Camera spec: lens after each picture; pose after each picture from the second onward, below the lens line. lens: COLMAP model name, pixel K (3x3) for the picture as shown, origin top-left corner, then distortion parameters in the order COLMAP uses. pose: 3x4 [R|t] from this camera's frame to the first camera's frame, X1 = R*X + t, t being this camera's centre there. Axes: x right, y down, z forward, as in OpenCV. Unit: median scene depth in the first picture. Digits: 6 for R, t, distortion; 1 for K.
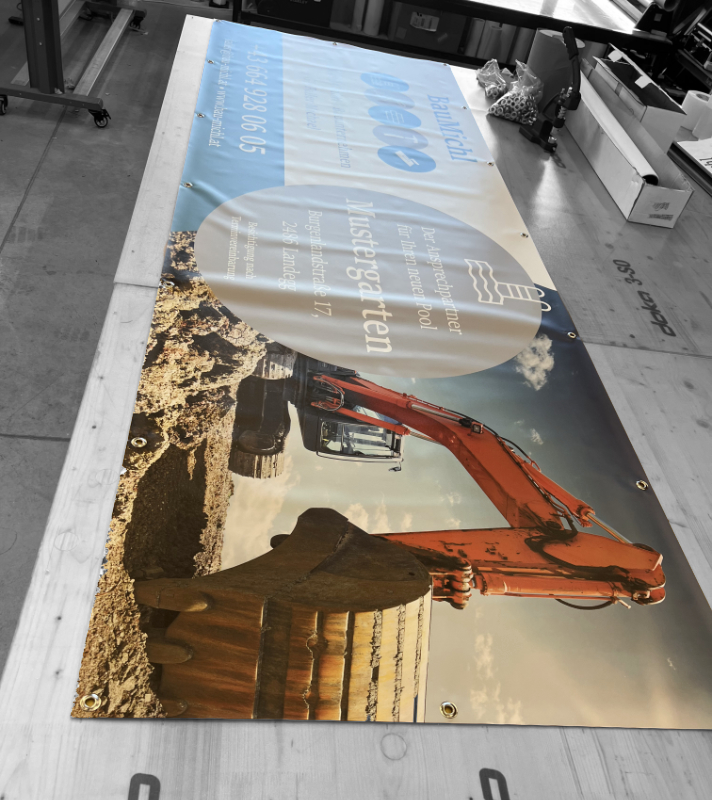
lens RADIAL K [[774.6, 0, 357.8], [0, 774.6, 401.0], [0, 0, 1]] dist [0.007656, 0.000000]
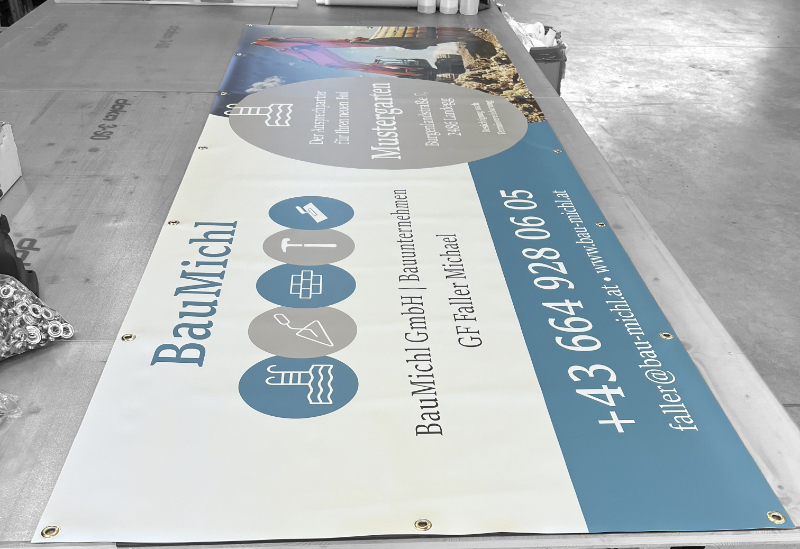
lens RADIAL K [[922.8, 0, 399.8], [0, 922.8, 275.0], [0, 0, 1]] dist [-0.046306, 0.000000]
pose [[-0.969717, -0.226609, -0.091088, 0.081334], [-0.166295, 0.339484, 0.925795, -1.814307], [-0.178871, 0.912907, -0.366887, 2.246250]]
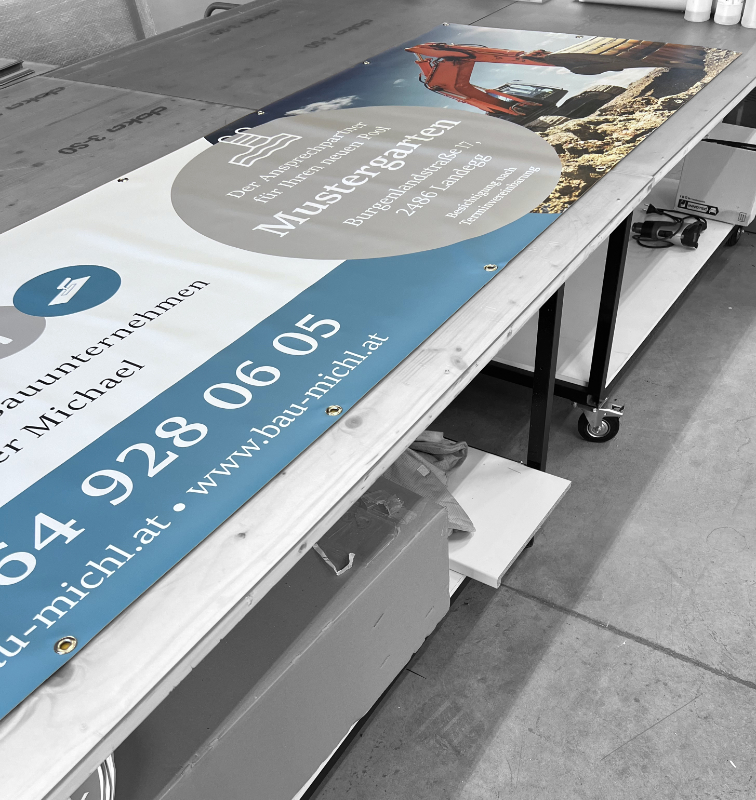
lens RADIAL K [[860.9, 0, 381.4], [0, 860.9, 398.4], [0, 0, 1]] dist [-0.016886, 0.000000]
pose [[-0.768676, -0.496821, 0.402872, -0.694934], [0.349147, 0.201836, 0.915073, -1.344273], [-0.535941, 0.844057, 0.018317, 1.554489]]
